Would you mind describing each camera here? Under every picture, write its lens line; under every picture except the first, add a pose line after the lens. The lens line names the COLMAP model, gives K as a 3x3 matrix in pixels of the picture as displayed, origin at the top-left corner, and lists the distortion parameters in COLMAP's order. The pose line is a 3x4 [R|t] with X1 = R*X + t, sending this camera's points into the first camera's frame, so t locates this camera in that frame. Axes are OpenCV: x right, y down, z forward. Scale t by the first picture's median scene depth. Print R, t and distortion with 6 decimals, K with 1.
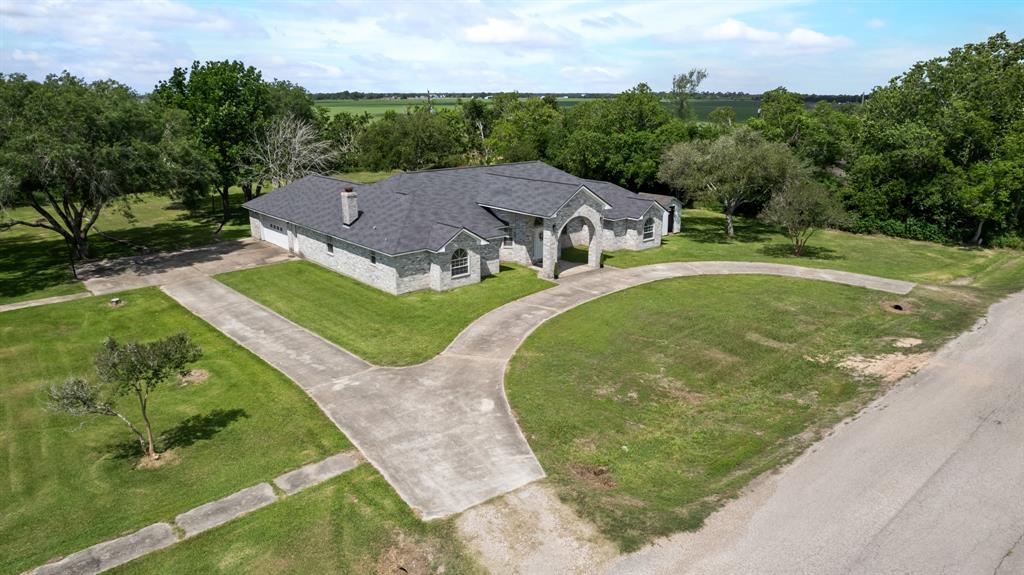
lens RADIAL K [[663.7, 0, 523.6], [0, 663.7, 303.9], [0, 0, 1]] dist [-0.040211, 0.003480]
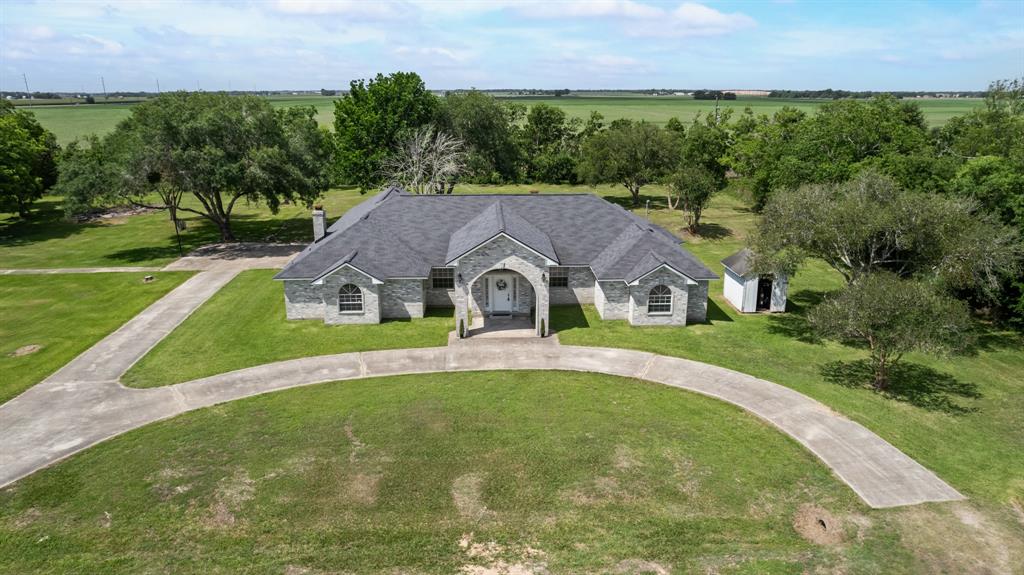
lens RADIAL K [[695.2, 0, 512.0], [0, 695.2, 287.5], [0, 0, 1]] dist [-0.030330, 0.001932]
pose [[0.769392, 0.170988, -0.615466, 0.738965], [-0.190157, 0.981134, 0.034862, -0.169180], [0.609816, 0.090213, 0.787392, 0.407729]]
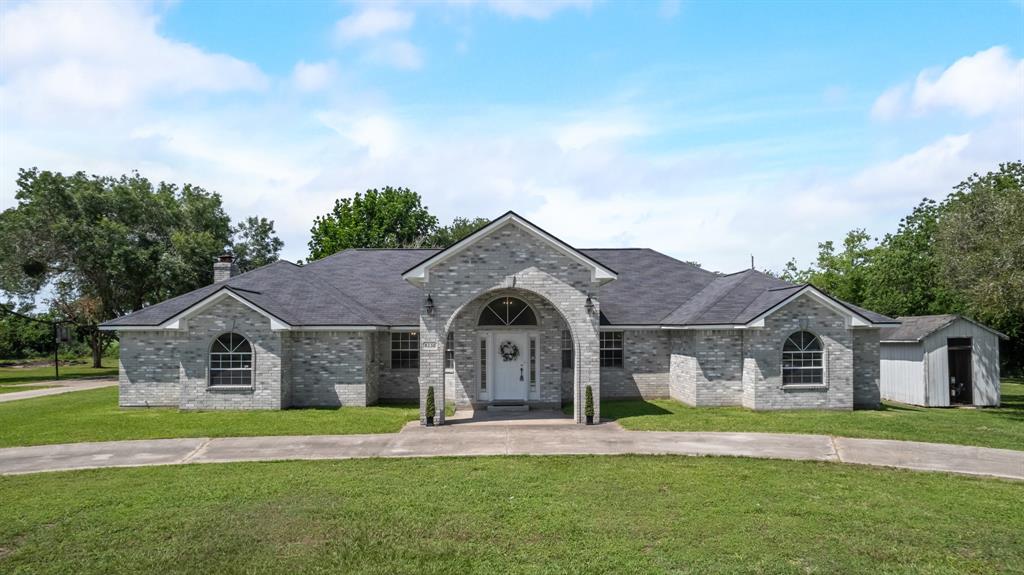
lens RADIAL K [[663.7, 0, 523.6], [0, 663.7, 303.9], [0, 0, 1]] dist [-0.040211, 0.003480]
pose [[0.769738, -0.039453, -0.637140, 0.433496], [-0.186160, 0.940832, -0.283160, -0.003022], [0.610613, 0.336569, 0.716849, 0.837832]]
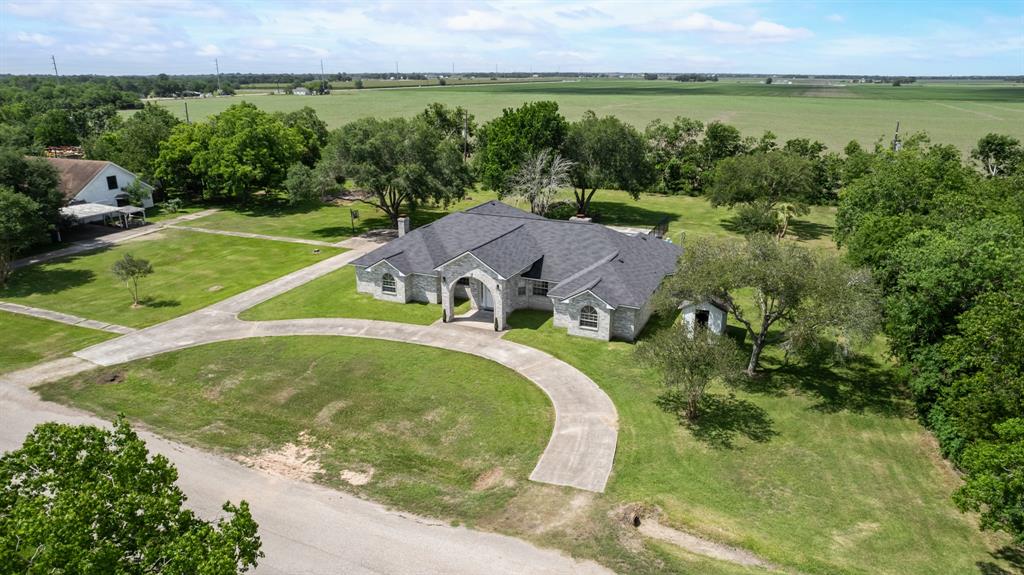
lens RADIAL K [[680.3, 0, 512.0], [0, 680.3, 287.5], [0, 0, 1]] dist [-0.057933, 0.000202]
pose [[0.405834, 0.275179, -0.871536, 1.333047], [-0.276377, 0.945901, 0.169963, -0.394113], [0.871157, 0.171896, 0.459932, 0.641080]]
